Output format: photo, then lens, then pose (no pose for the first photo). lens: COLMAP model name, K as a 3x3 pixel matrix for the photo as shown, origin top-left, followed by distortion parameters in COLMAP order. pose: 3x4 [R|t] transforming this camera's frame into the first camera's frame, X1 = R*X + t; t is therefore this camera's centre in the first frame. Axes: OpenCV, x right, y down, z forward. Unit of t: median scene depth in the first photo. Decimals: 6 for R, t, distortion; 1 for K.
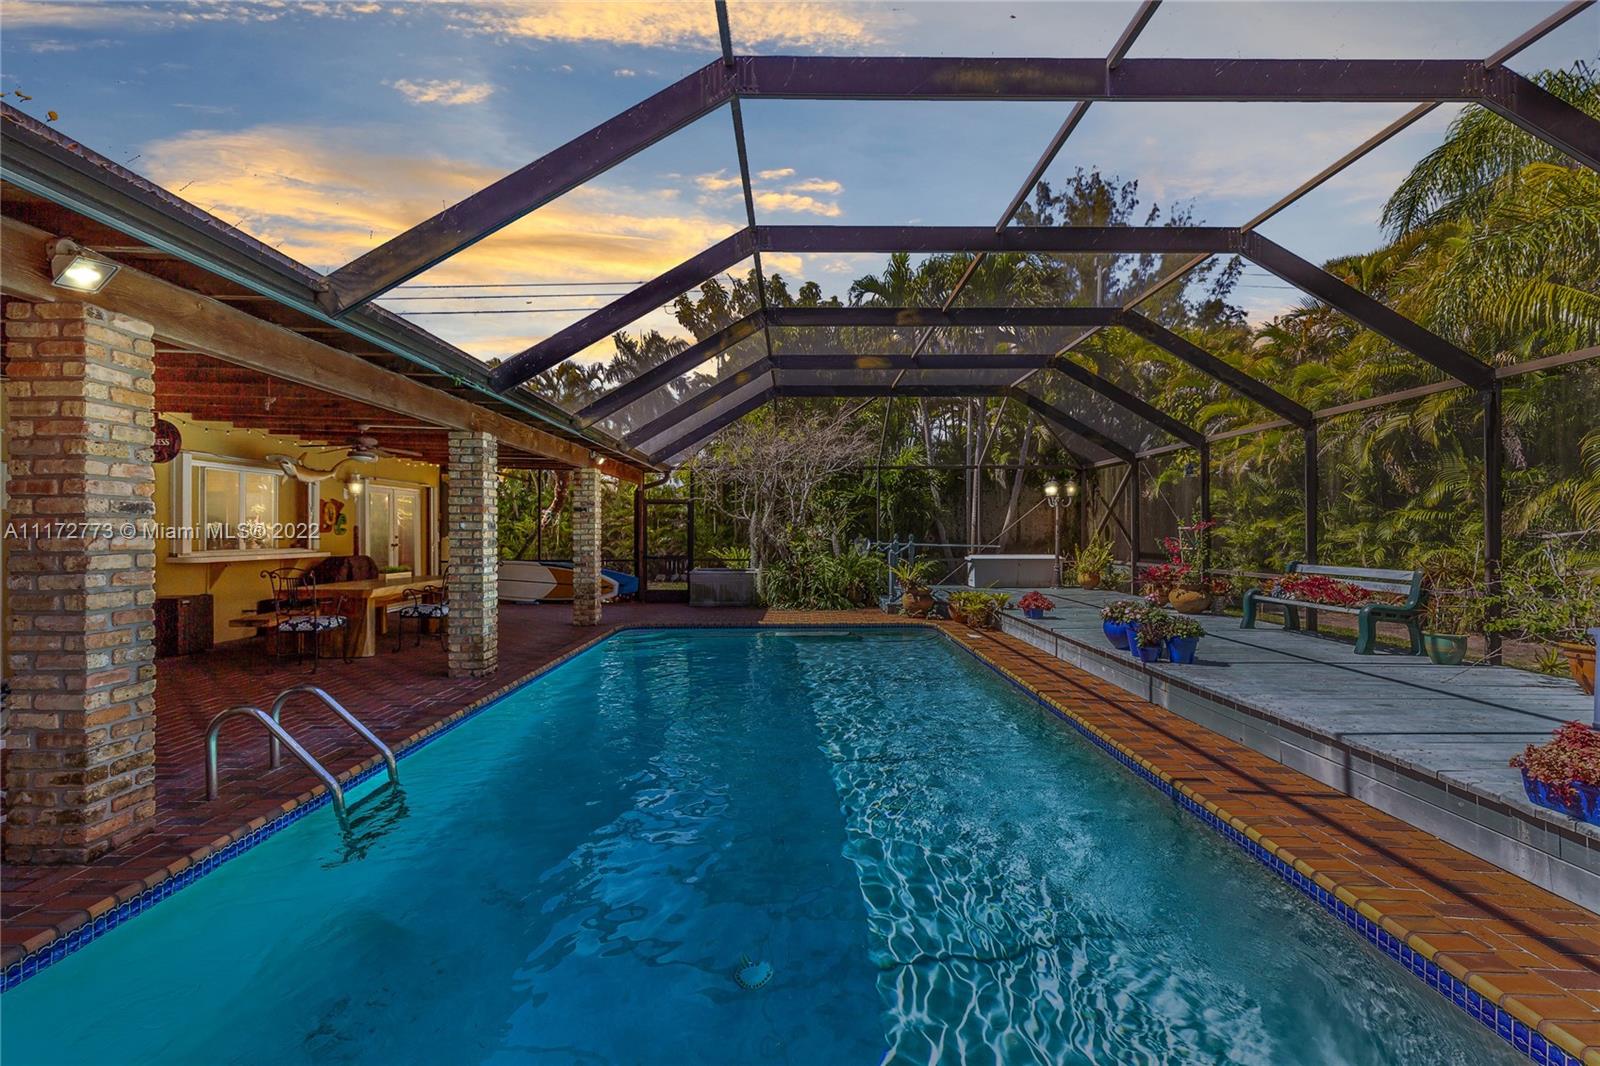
lens RADIAL K [[727.5, 0, 803.4], [0, 727.5, 529.6], [0, 0, 1]] dist [0.009216, -0.000188]
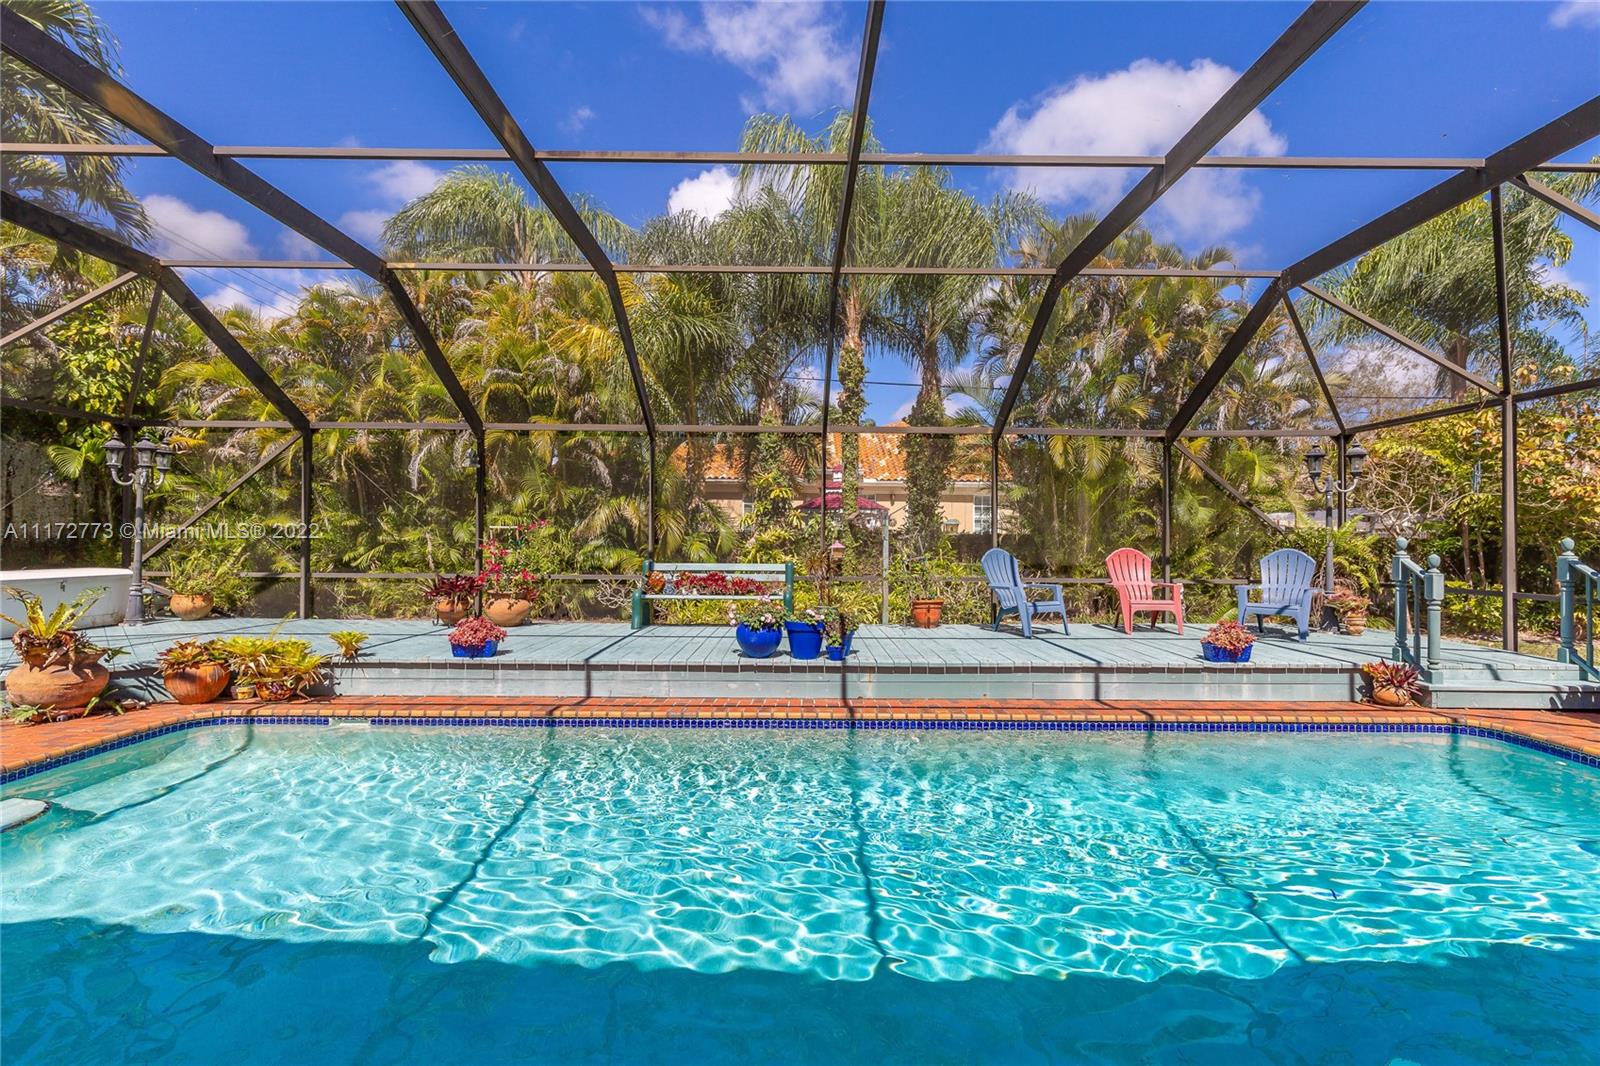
lens RADIAL K [[727.5, 0, 809.7], [0, 727.5, 541.7], [0, 0, 1]] dist [0.009216, -0.000188]
pose [[-0.001589, -0.004038, 0.999991, -0.483723], [-0.009261, 0.999949, 0.004023, 0.009485], [-0.999956, -0.009255, -0.001626, 0.926532]]
